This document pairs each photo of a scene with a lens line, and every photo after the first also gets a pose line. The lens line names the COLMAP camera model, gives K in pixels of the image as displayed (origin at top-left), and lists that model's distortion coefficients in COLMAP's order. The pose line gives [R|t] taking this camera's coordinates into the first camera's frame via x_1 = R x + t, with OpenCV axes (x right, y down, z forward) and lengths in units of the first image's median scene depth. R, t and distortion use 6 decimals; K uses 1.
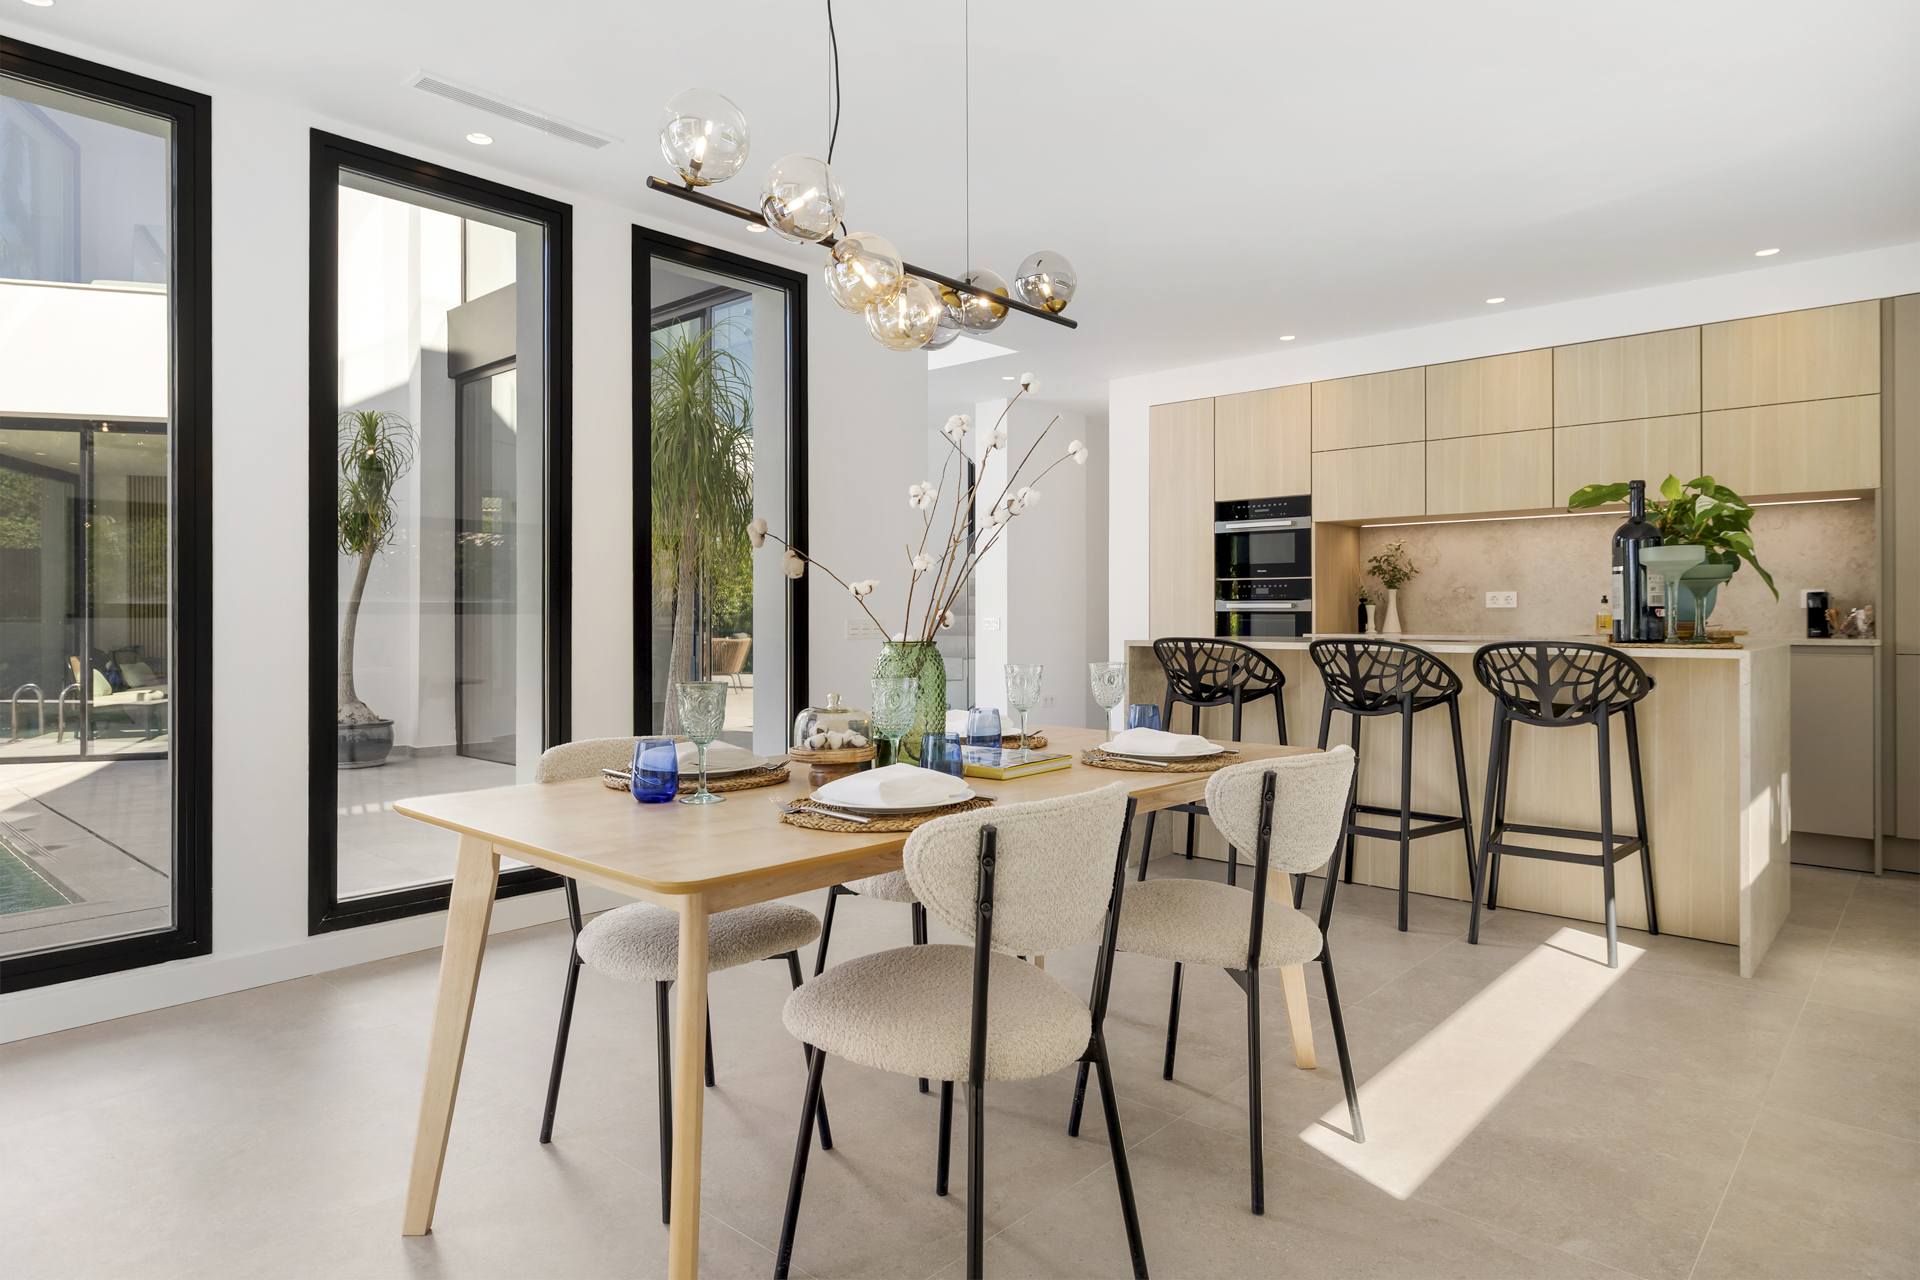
lens RADIAL K [[1102.9, 0, 956.2], [0, 1102.9, 627.5], [0, 0, 1]] dist [-0.002477, -0.000790]
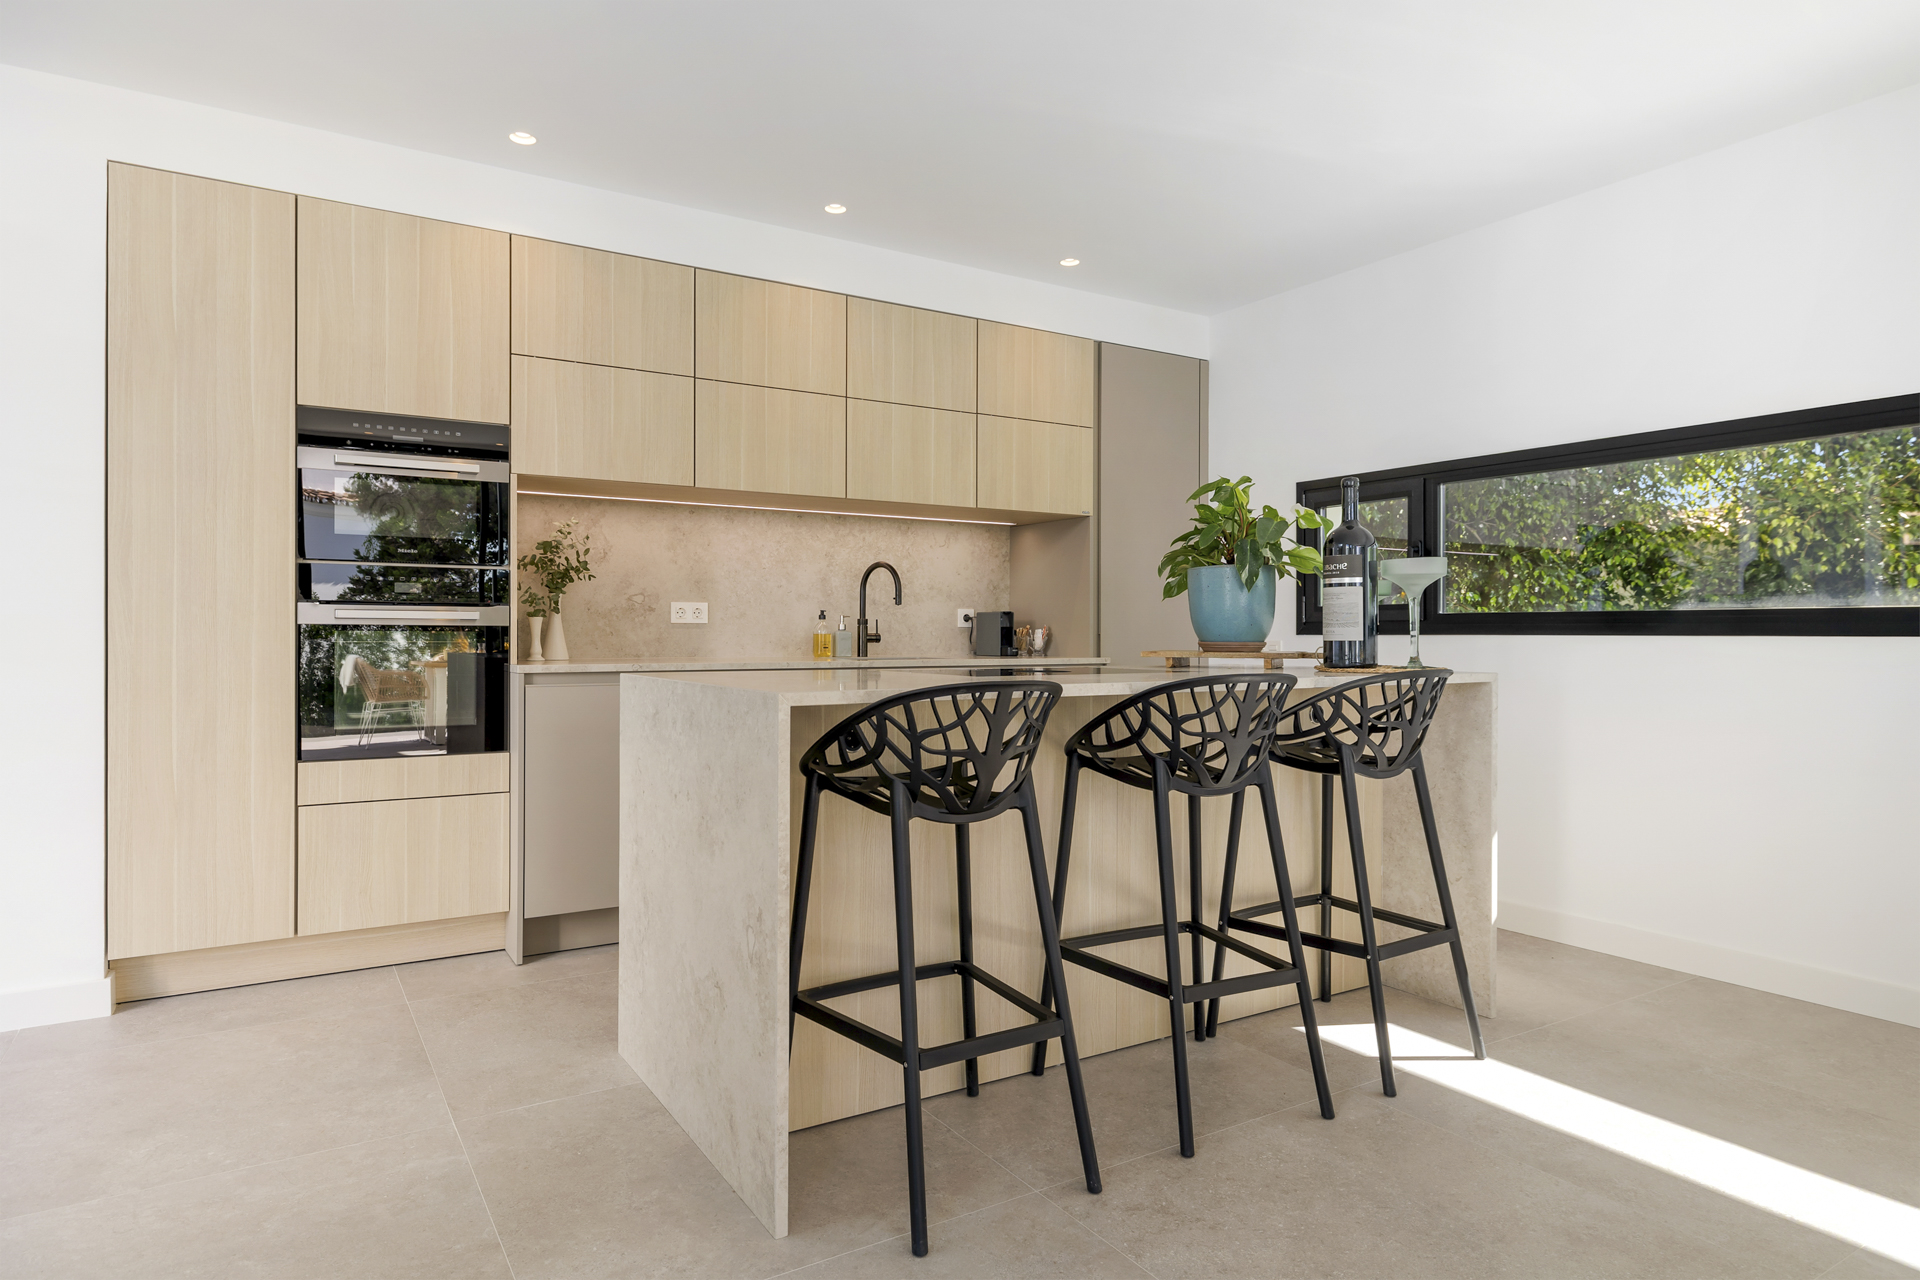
lens RADIAL K [[1102.9, 0, 949.7], [0, 1102.9, 635.4], [0, 0, 1]] dist [-0.002477, -0.000790]
pose [[0.284687, 0.000275, 0.958621, -0.170448], [0.007325, 0.999970, -0.002462, -0.006776], [-0.958593, 0.007723, 0.284676, 0.614614]]
